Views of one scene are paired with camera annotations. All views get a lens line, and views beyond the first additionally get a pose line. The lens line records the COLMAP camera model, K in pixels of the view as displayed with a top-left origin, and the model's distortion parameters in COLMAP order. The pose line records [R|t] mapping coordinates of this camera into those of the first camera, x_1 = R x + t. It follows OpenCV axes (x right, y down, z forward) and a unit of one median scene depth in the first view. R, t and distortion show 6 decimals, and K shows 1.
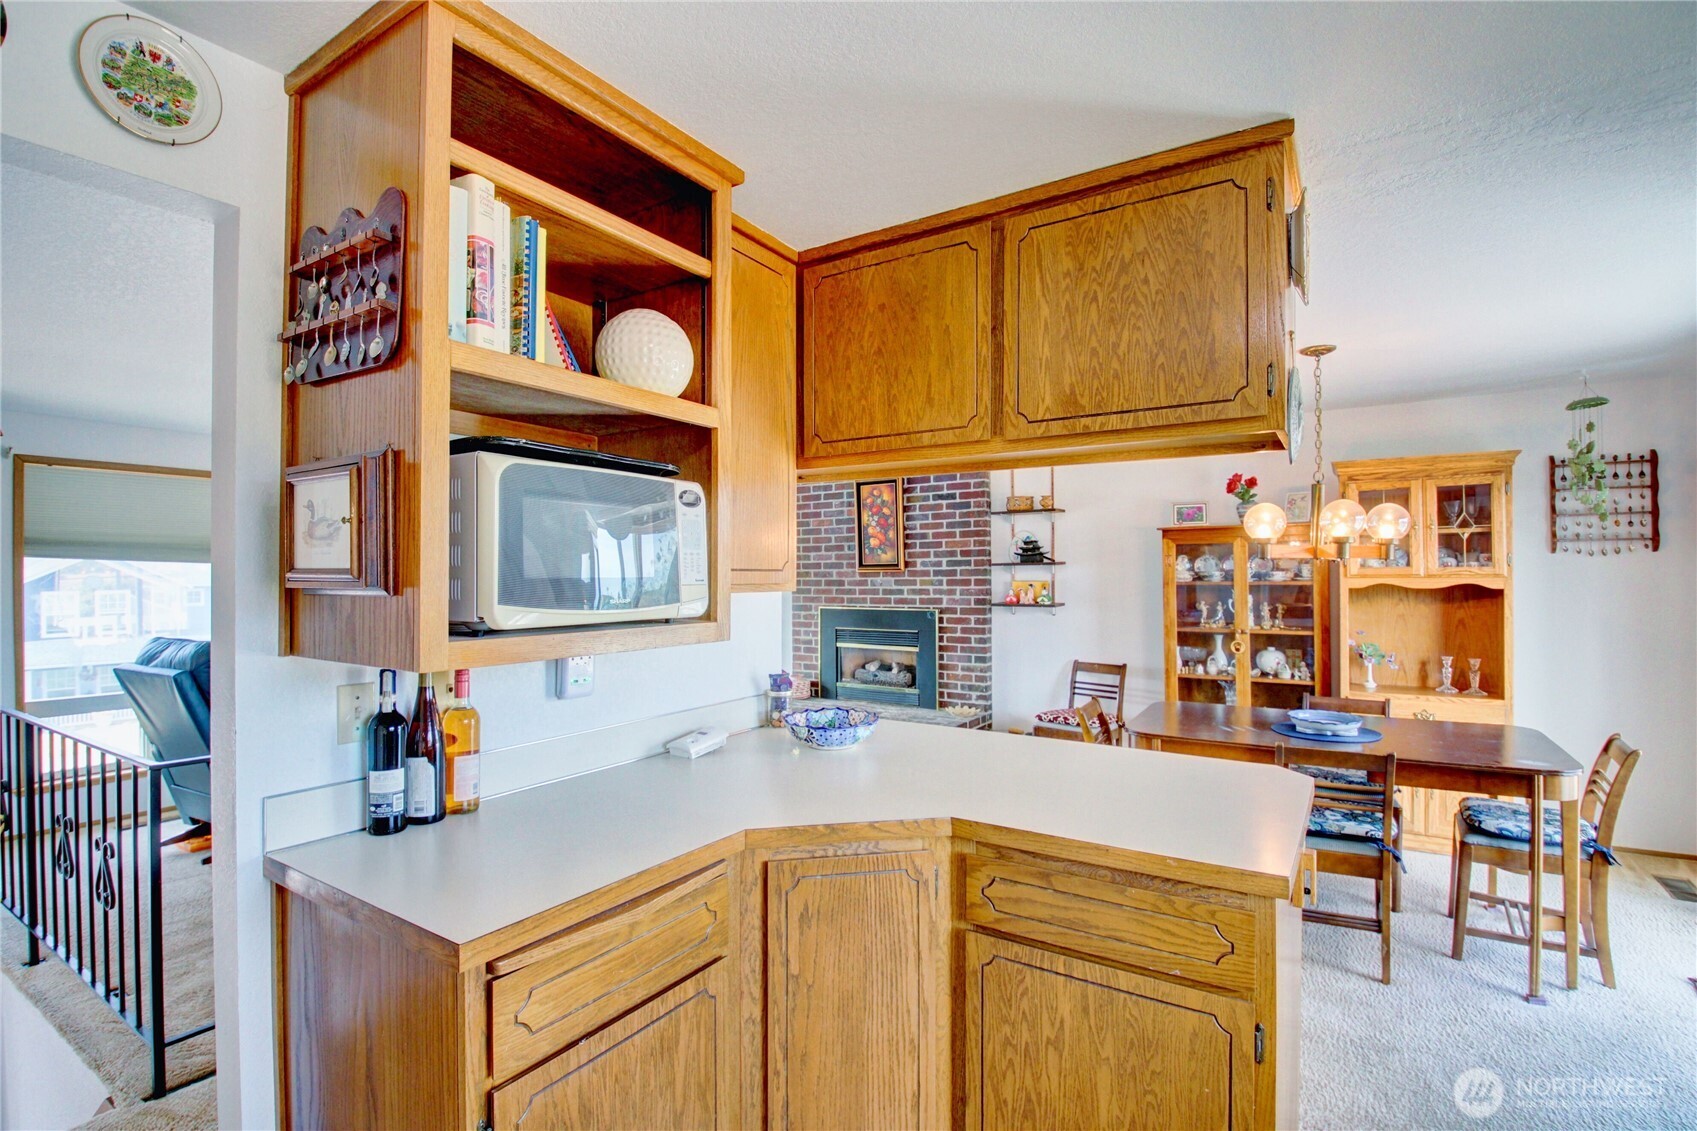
lens RADIAL K [[786.7, 0, 839.5], [0, 786.7, 565.0], [0, 0, 1]] dist [-0.002512, -0.014131]
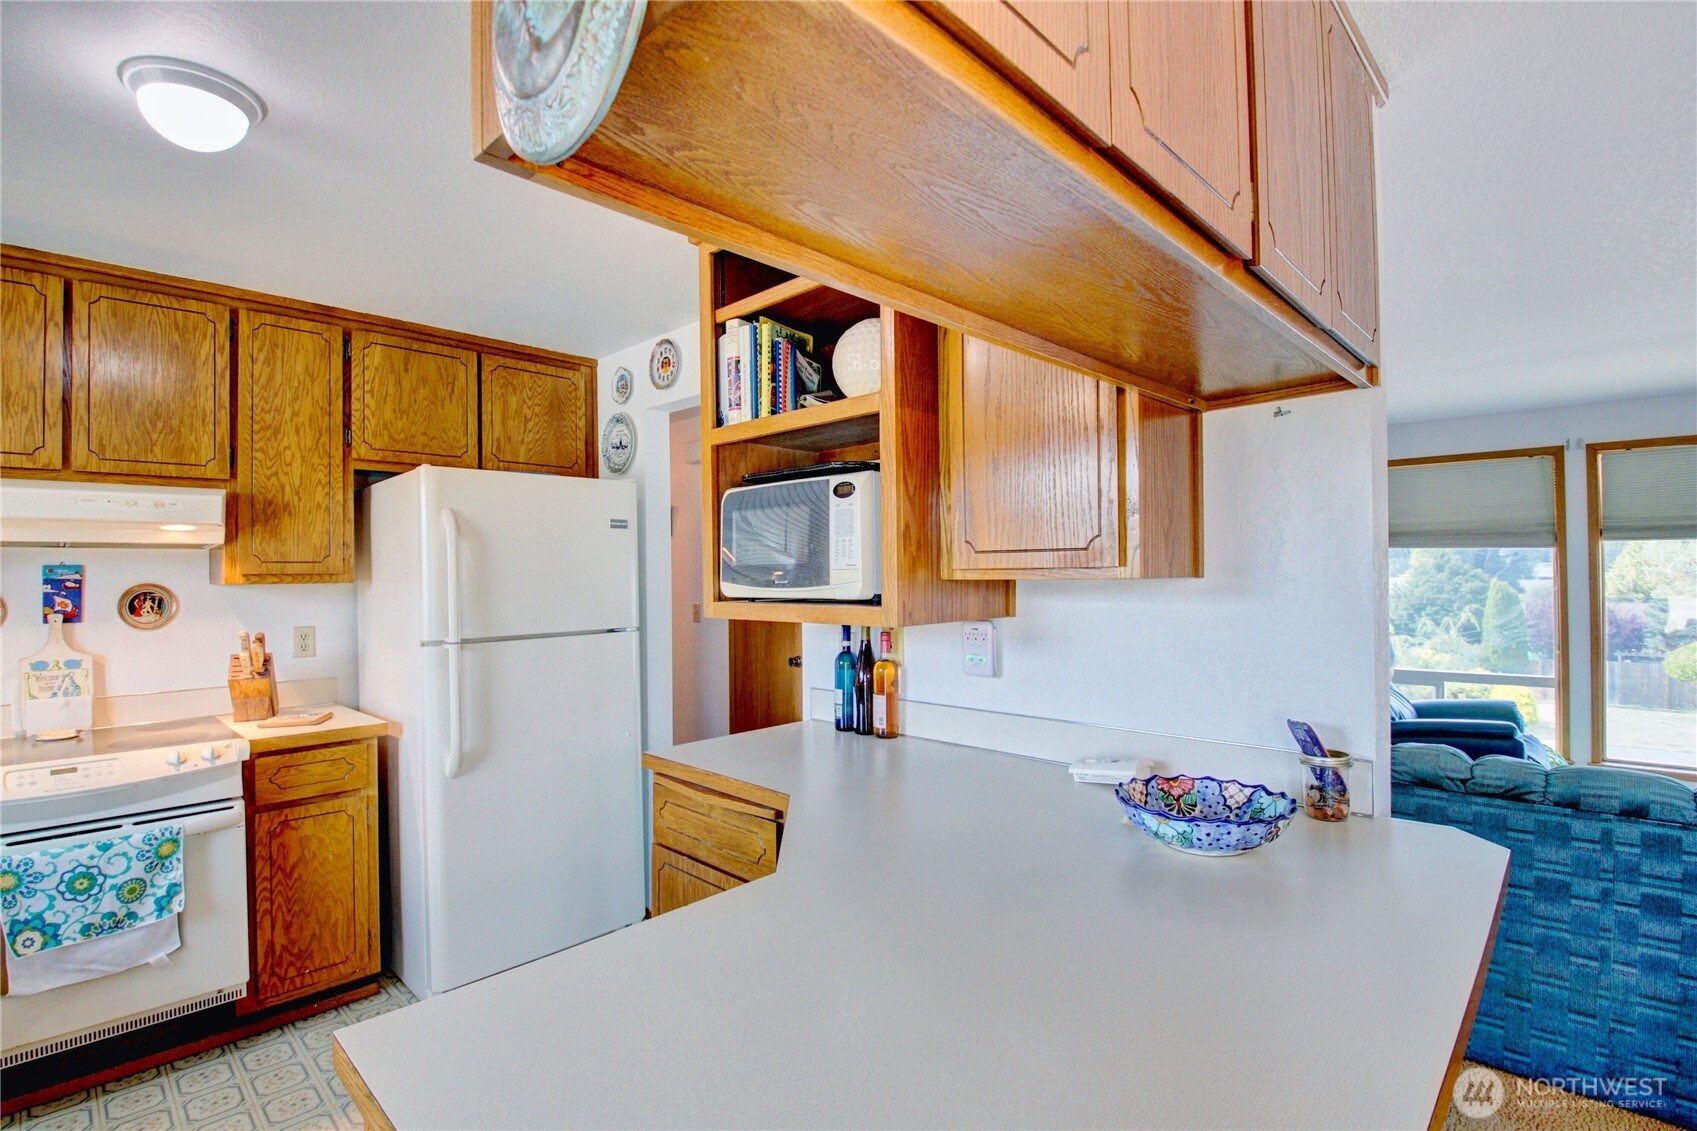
lens RADIAL K [[786.7, 0, 820.0], [0, 786.7, 569.9], [0, 0, 1]] dist [-0.002512, -0.014131]
pose [[-0.192692, -0.000771, -0.981259, 0.306143], [0.022832, 0.999725, -0.005269, 0.010613], [0.980994, -0.023420, -0.192621, 0.409747]]
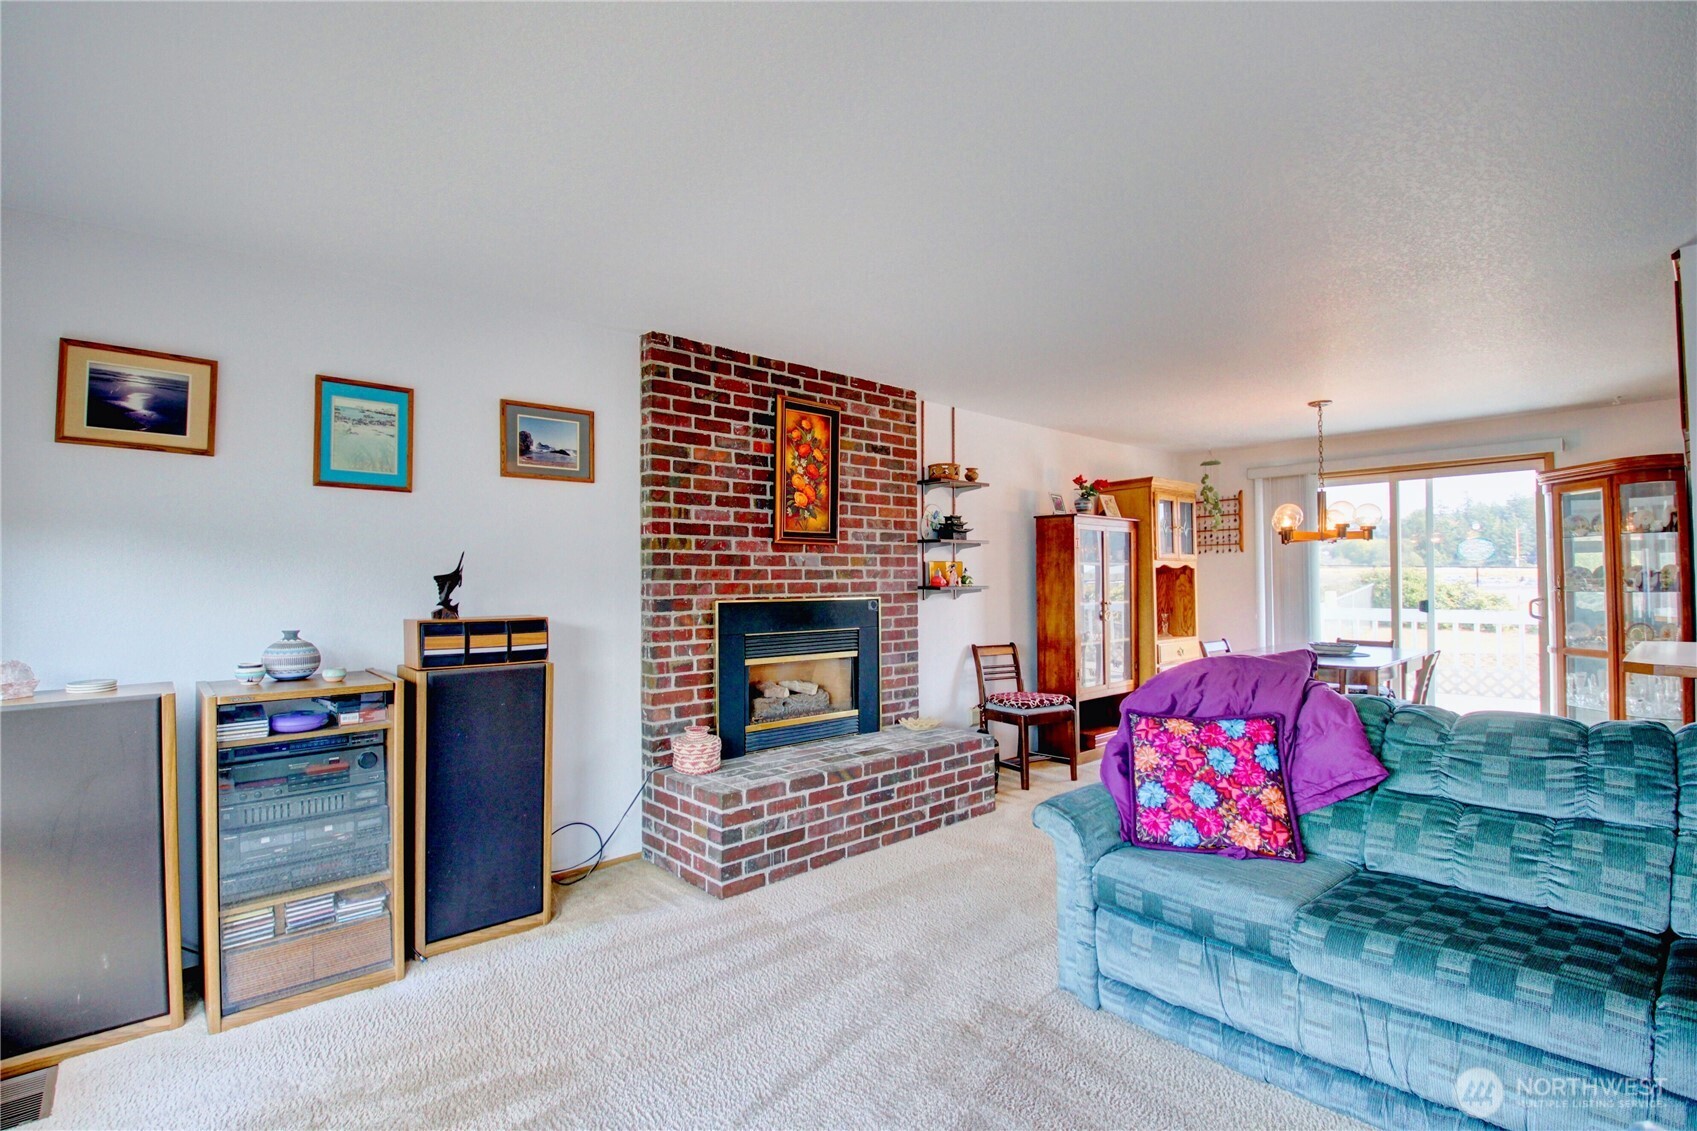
lens RADIAL K [[786.7, 0, 847.5], [0, 786.7, 567.0], [0, 0, 1]] dist [-0.002512, -0.014131]
pose [[0.248185, 0.023631, 0.968424, -0.751053], [-0.003511, 0.999718, -0.023495, 0.055924], [-0.968706, 0.002431, 0.248198, 1.032710]]
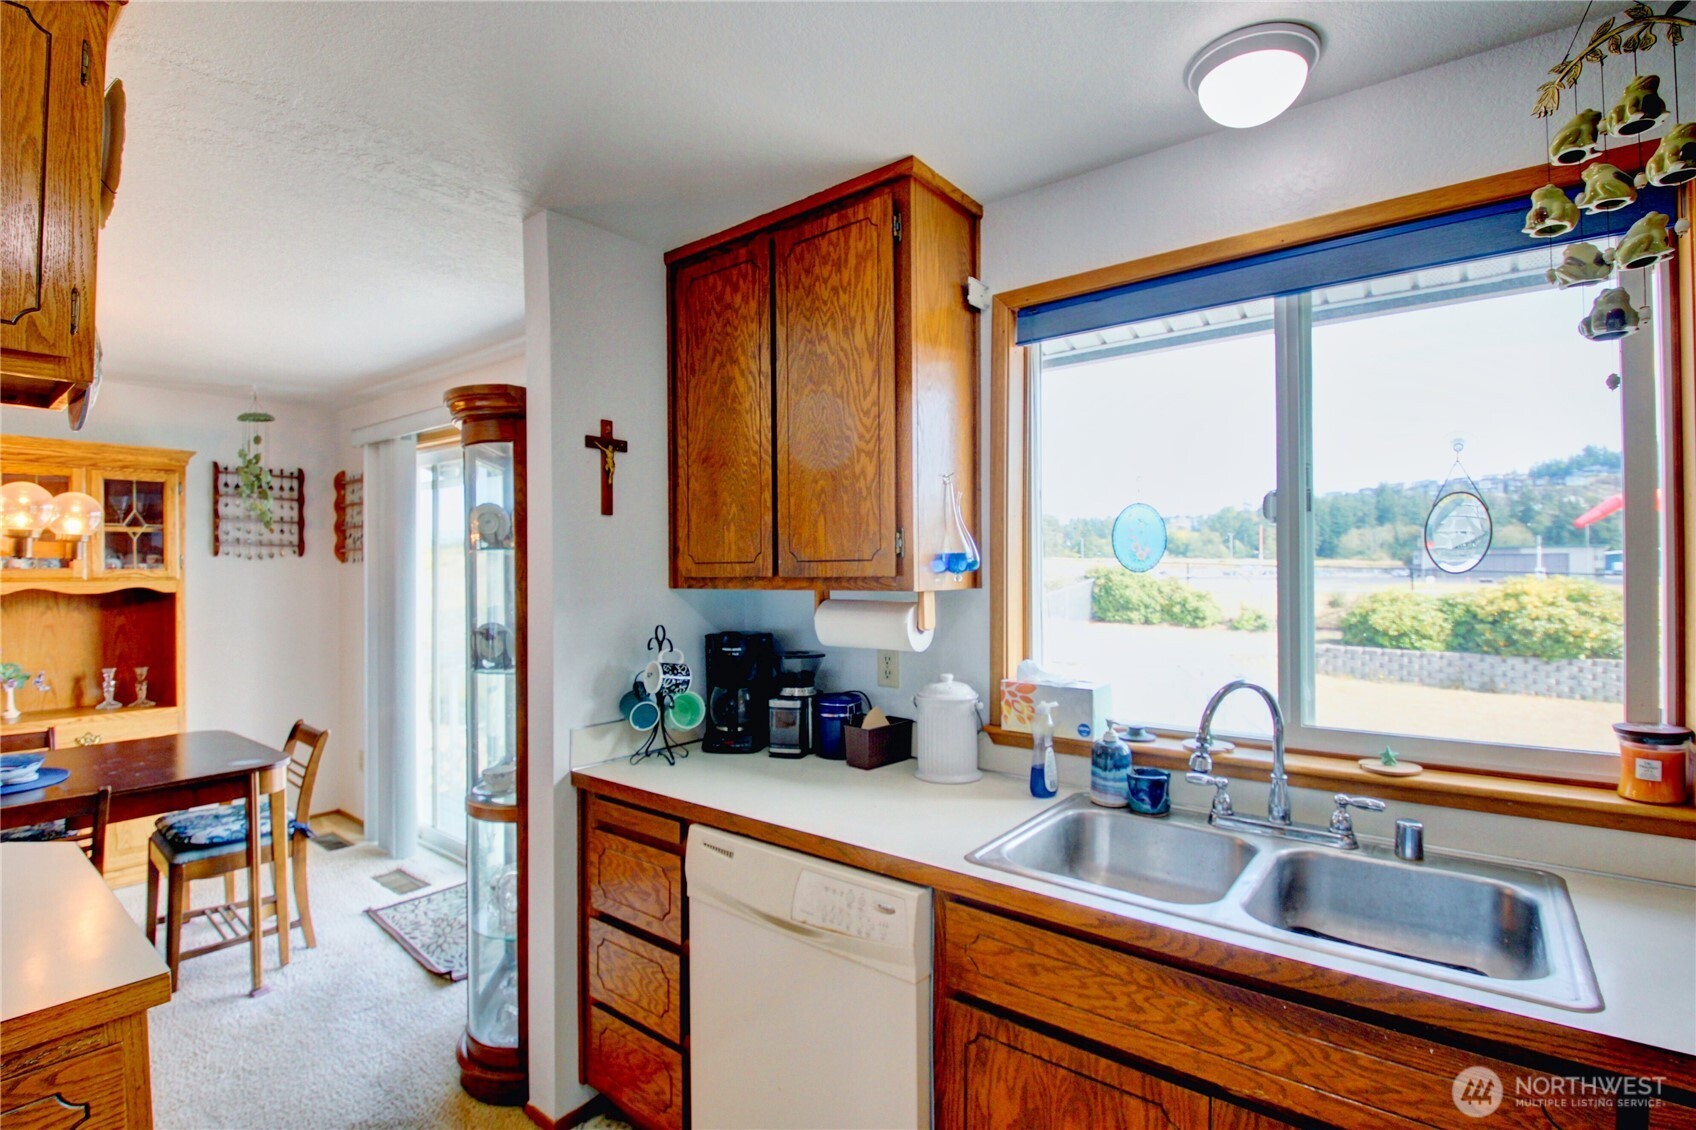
lens RADIAL K [[786.3, 0, 848.8], [0, 786.3, 569.9], [0, 0, 1]] dist [-0.002512, -0.014131]
pose [[0.093992, 0.005241, 0.995559, -0.031287], [-0.007998, 0.999958, -0.004509, 0.000573], [-0.995541, -0.007539, 0.094030, 0.071901]]
